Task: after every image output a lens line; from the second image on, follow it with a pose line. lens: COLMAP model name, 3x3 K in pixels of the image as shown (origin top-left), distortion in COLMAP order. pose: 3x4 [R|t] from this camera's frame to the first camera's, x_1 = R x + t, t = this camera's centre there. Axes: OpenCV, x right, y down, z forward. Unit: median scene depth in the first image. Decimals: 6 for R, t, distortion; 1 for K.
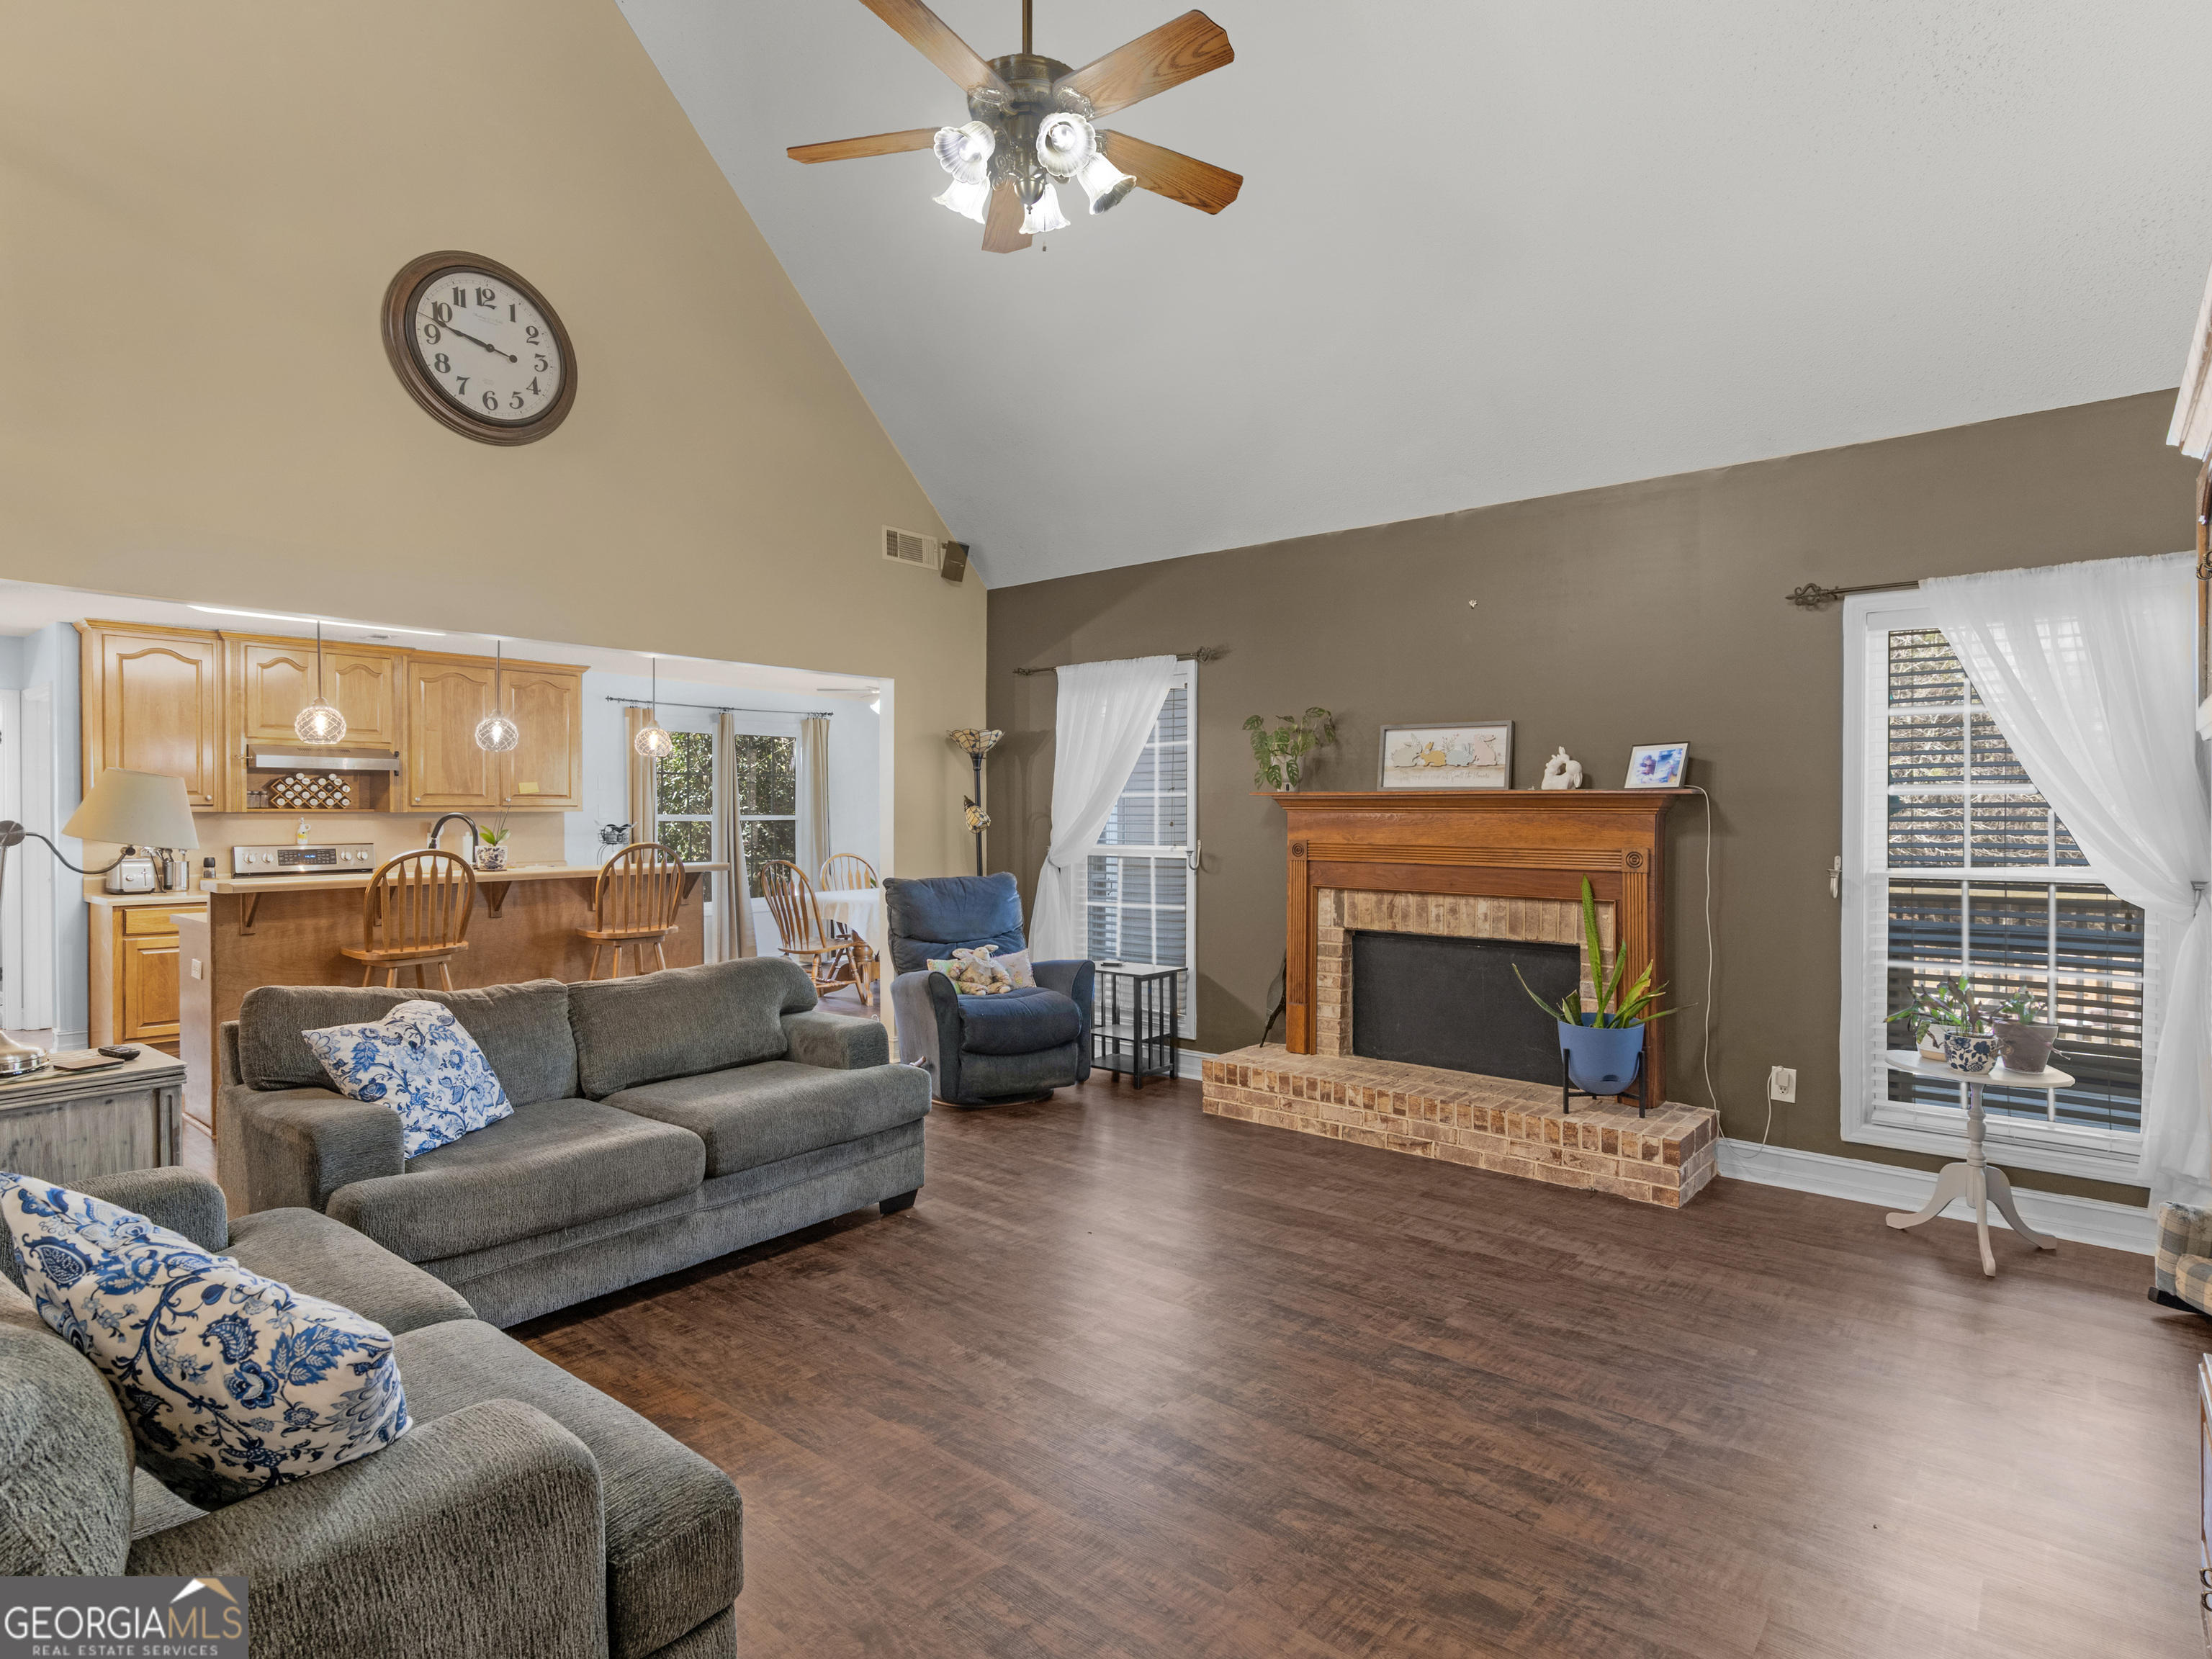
lens RADIAL K [[1164.9, 0, 1112.1], [0, 1164.9, 828.6], [0, 0, 1]] dist [0.005235, -0.003567]
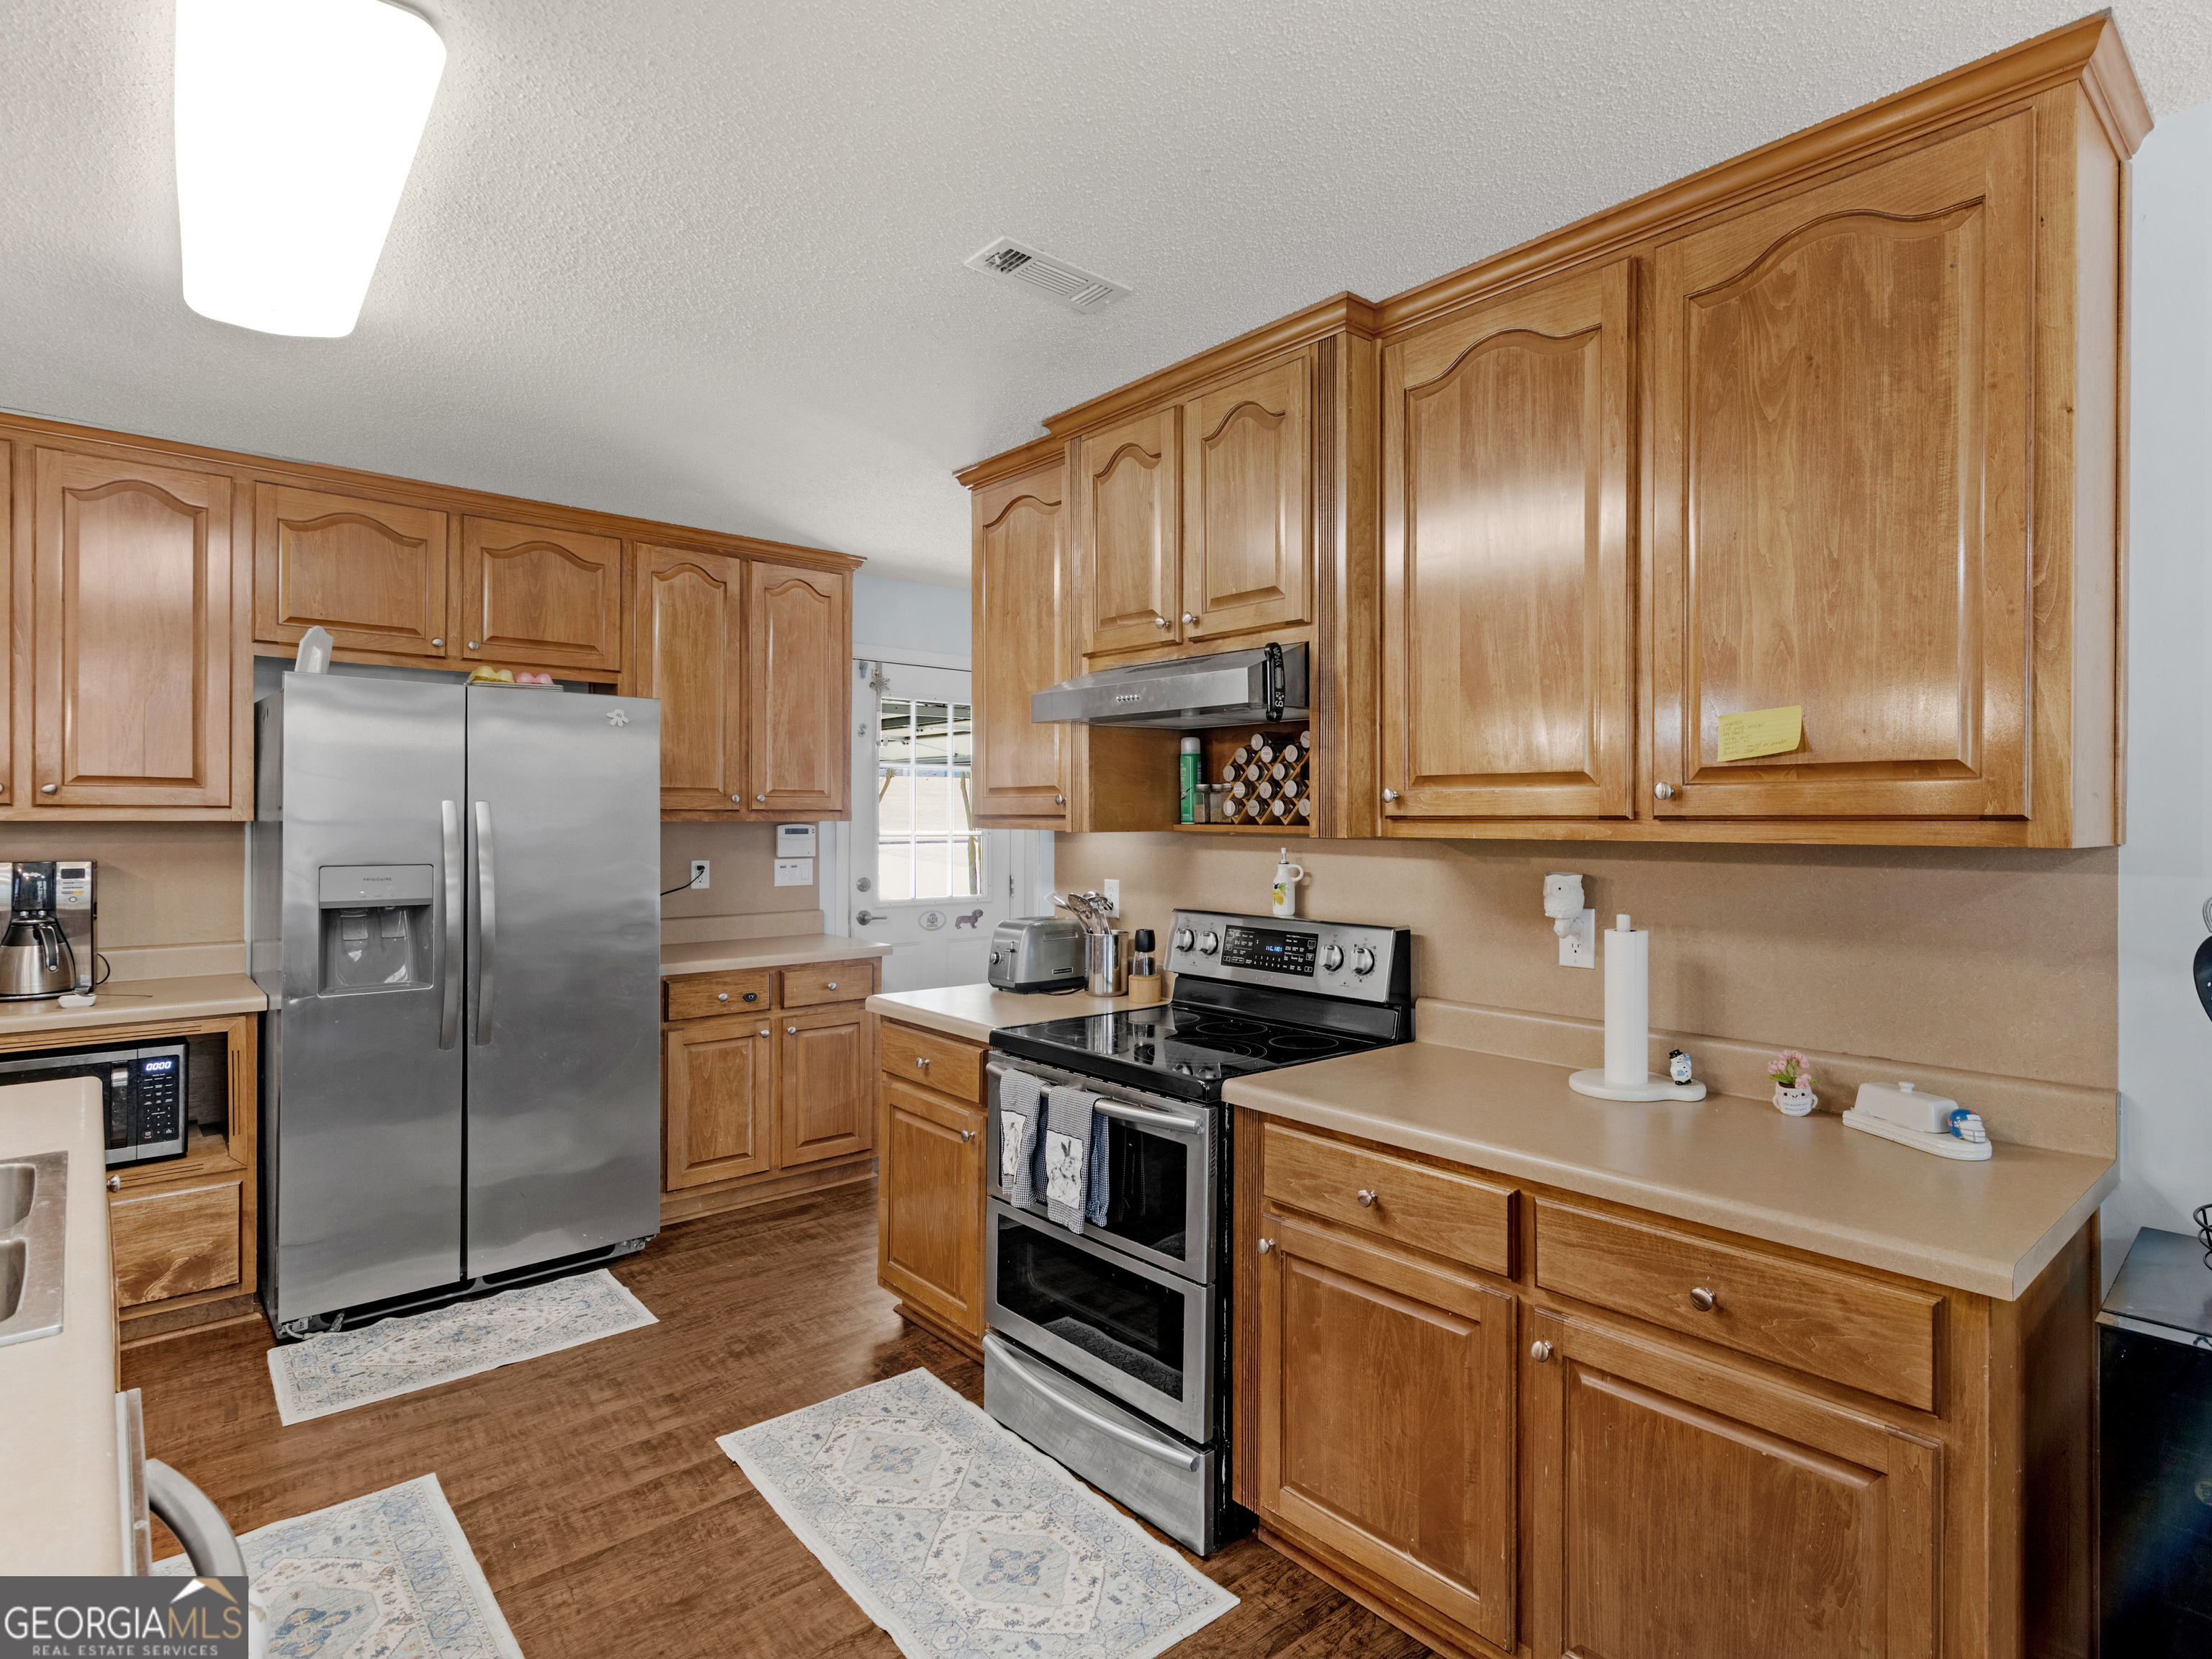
lens RADIAL K [[1164.9, 0, 1231.7], [0, 1164.9, 821.7], [0, 0, 1]] dist [0.005235, -0.003567]
pose [[-0.085754, 0.002483, -0.996313, -0.474023], [-0.019863, 0.999794, 0.004201, -0.030073], [0.996118, 0.020150, -0.085687, 1.599141]]
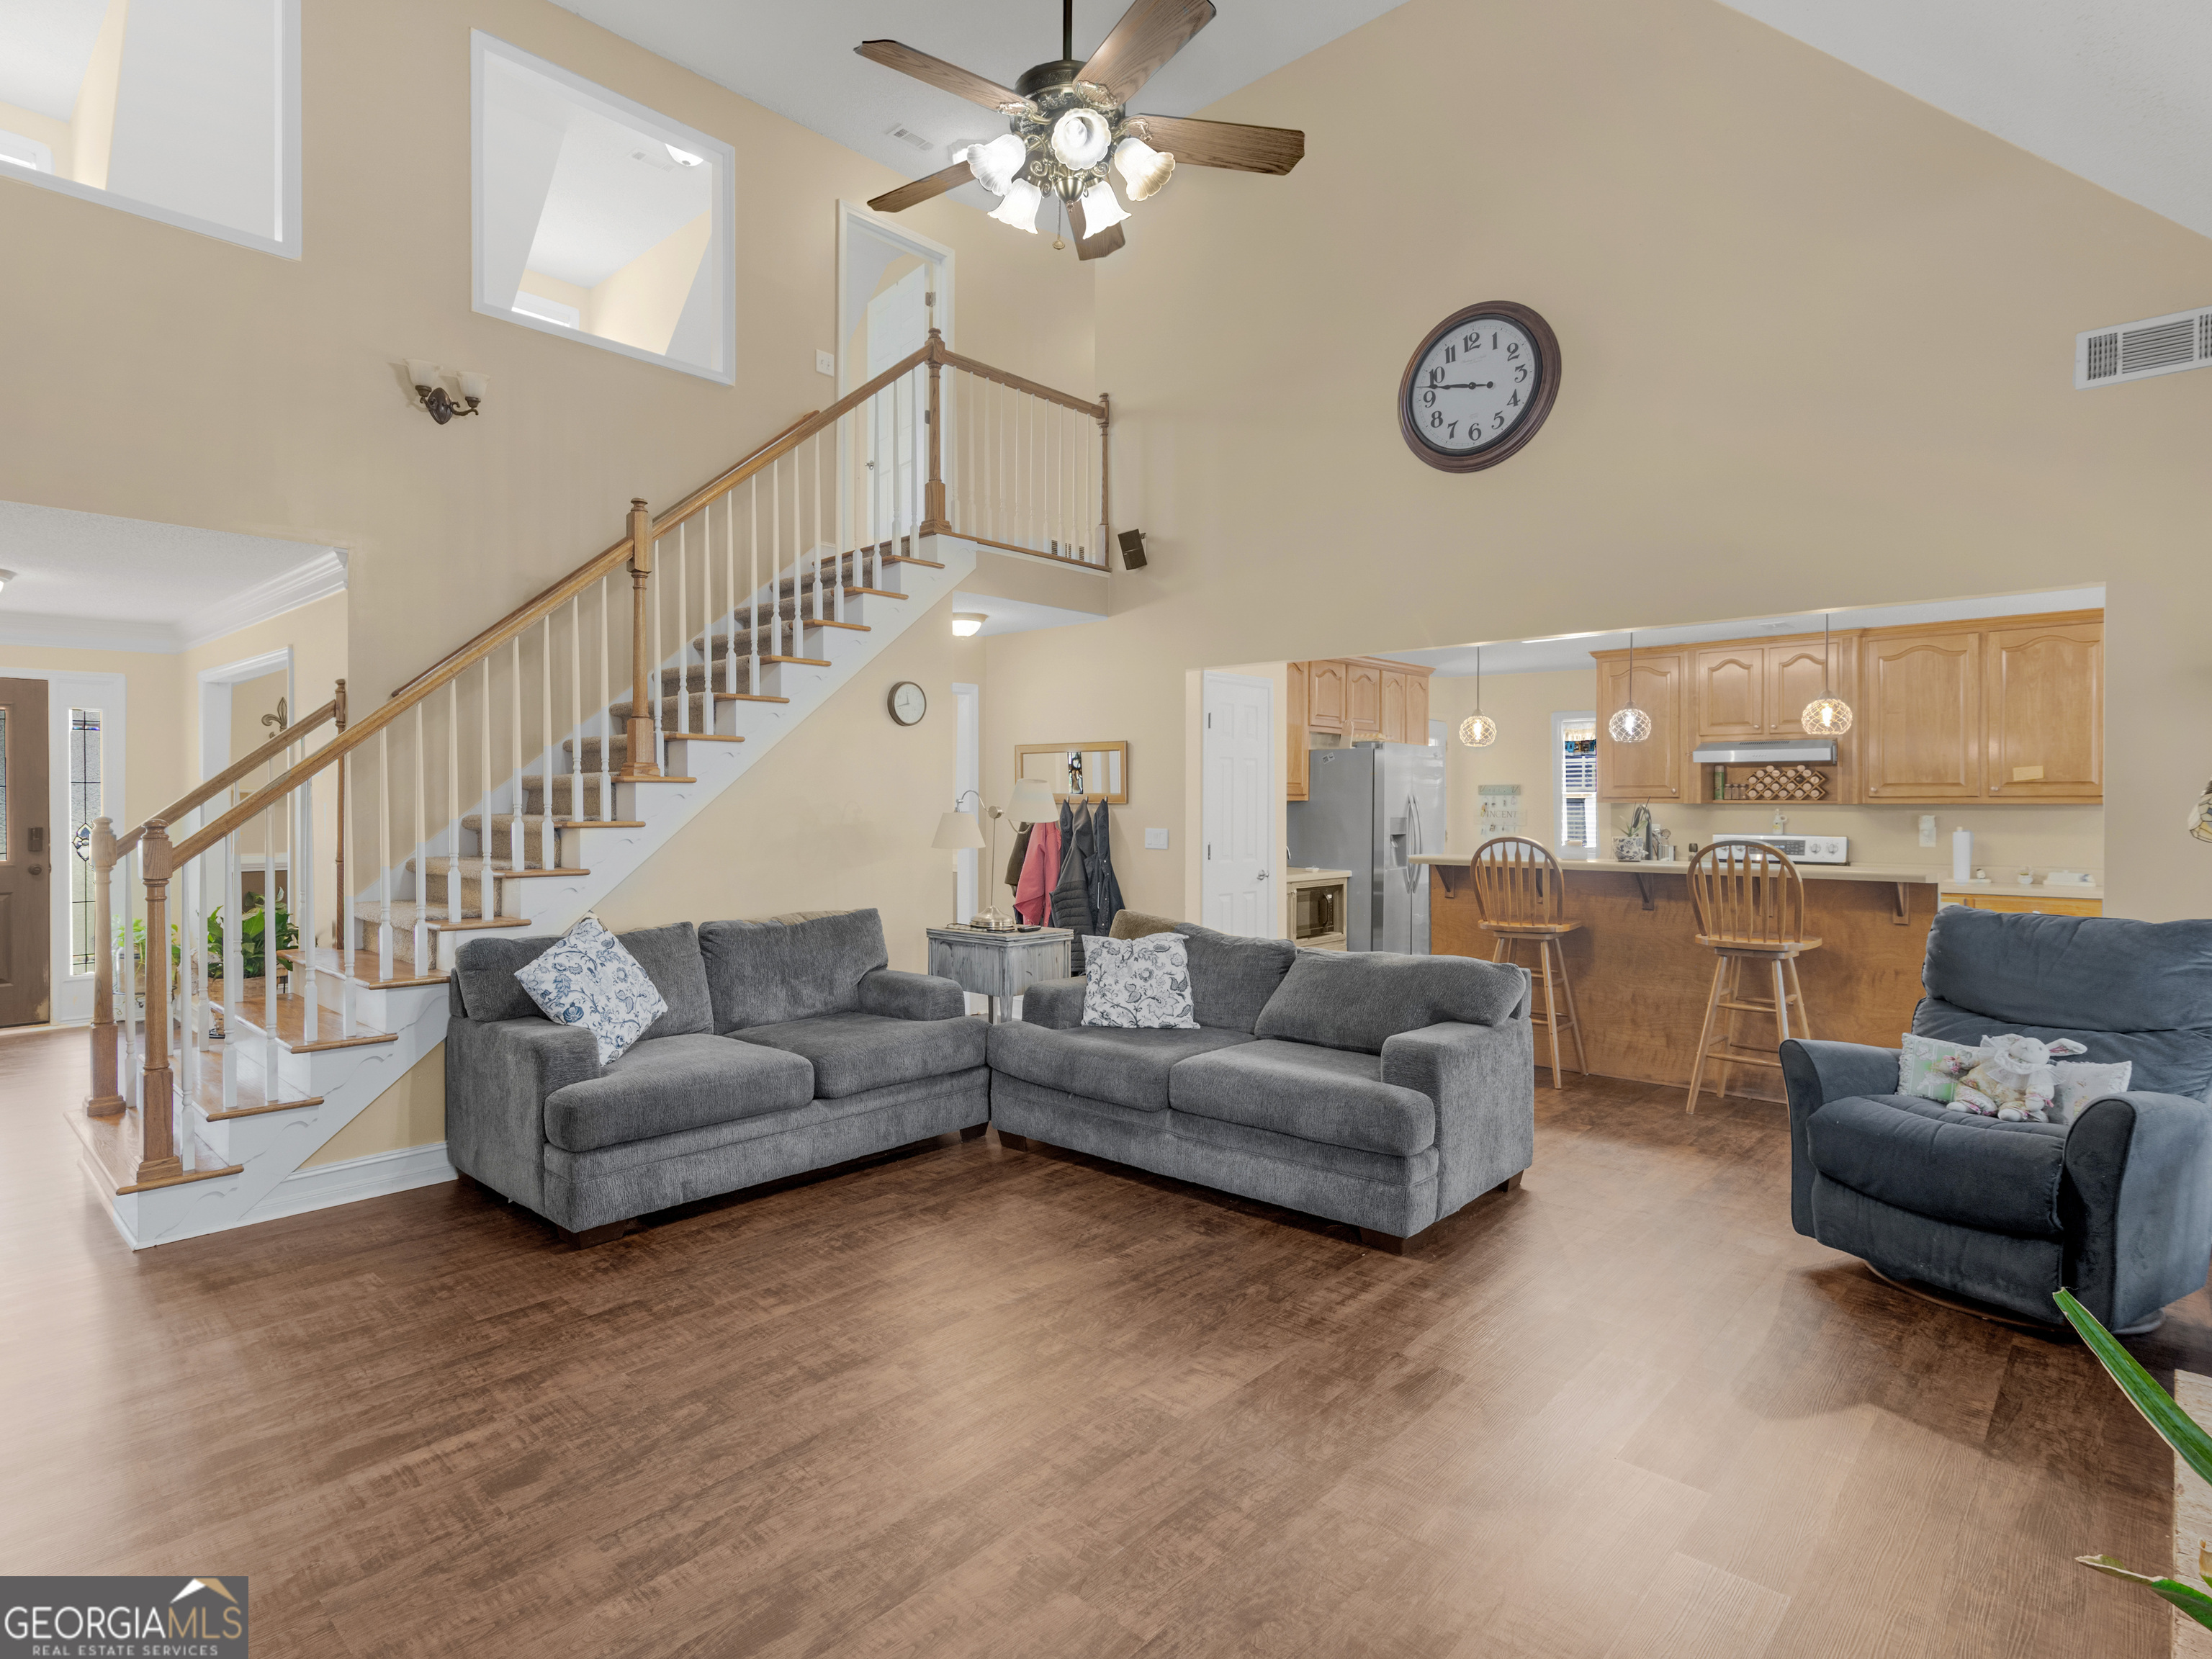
lens RADIAL K [[1164.9, 0, 1037.8], [0, 1164.9, 813.5], [0, 0, 1]] dist [0.005235, -0.003567]
pose [[-0.069256, 0.010189, -0.997547, 0.598538], [-0.016592, 0.999798, 0.011364, -0.009582], [0.997461, 0.017338, -0.069073, 0.659820]]
